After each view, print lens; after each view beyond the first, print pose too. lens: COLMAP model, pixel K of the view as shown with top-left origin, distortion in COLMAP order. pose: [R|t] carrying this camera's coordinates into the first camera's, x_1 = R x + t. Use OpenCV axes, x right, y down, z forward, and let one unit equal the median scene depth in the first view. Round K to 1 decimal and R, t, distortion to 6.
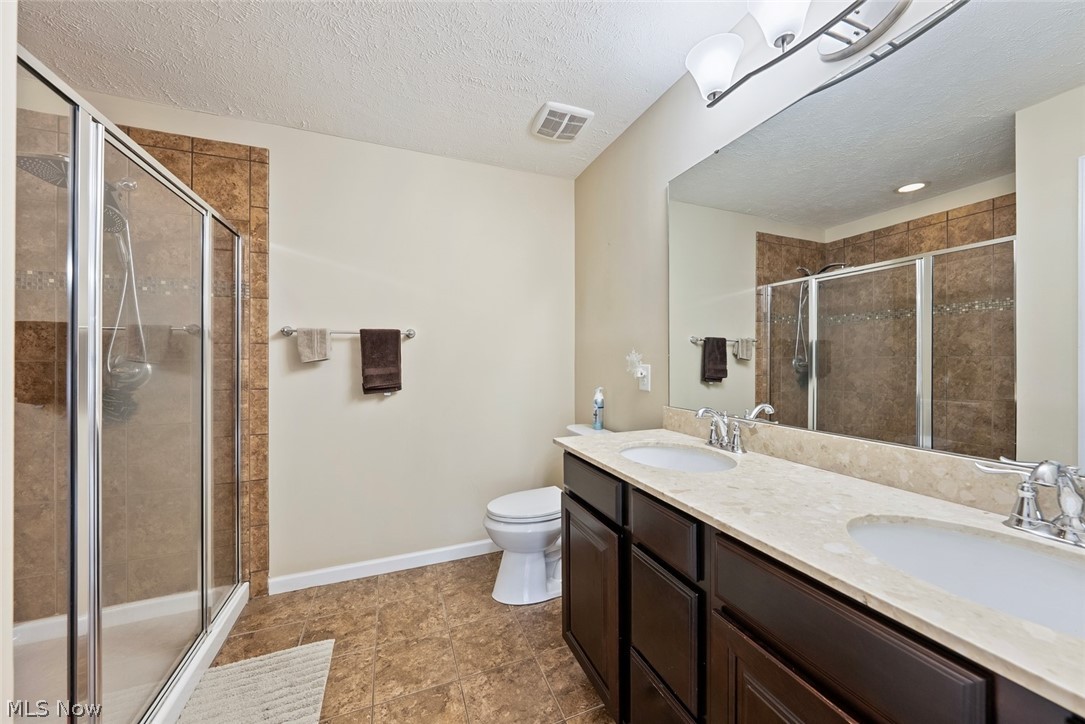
lens RADIAL K [[381.2, 0, 549.3], [0, 381.2, 352.7], [0, 0, 1]] dist [-0.000769, -0.000049]
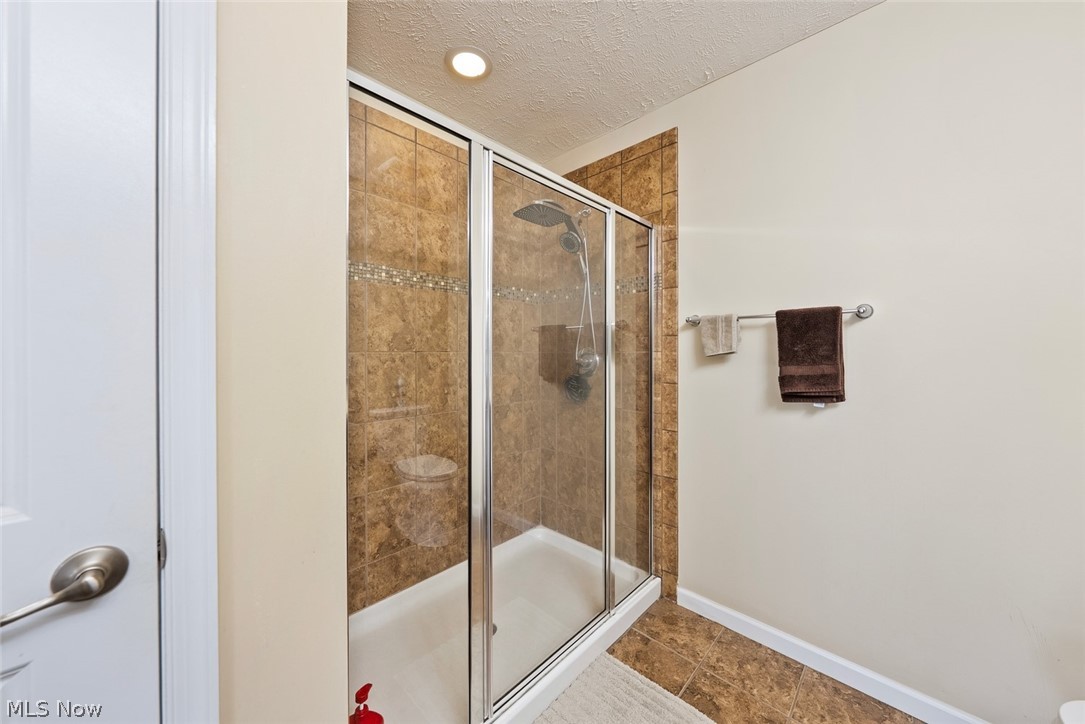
lens RADIAL K [[381.2, 0, 549.3], [0, 381.2, 352.7], [0, 0, 1]] dist [-0.000769, -0.000049]
pose [[0.412221, 0.004914, -0.911071, -0.015371], [0.009044, 0.999914, 0.009485, 0.007176], [0.911039, -0.012149, 0.412141, 0.332983]]
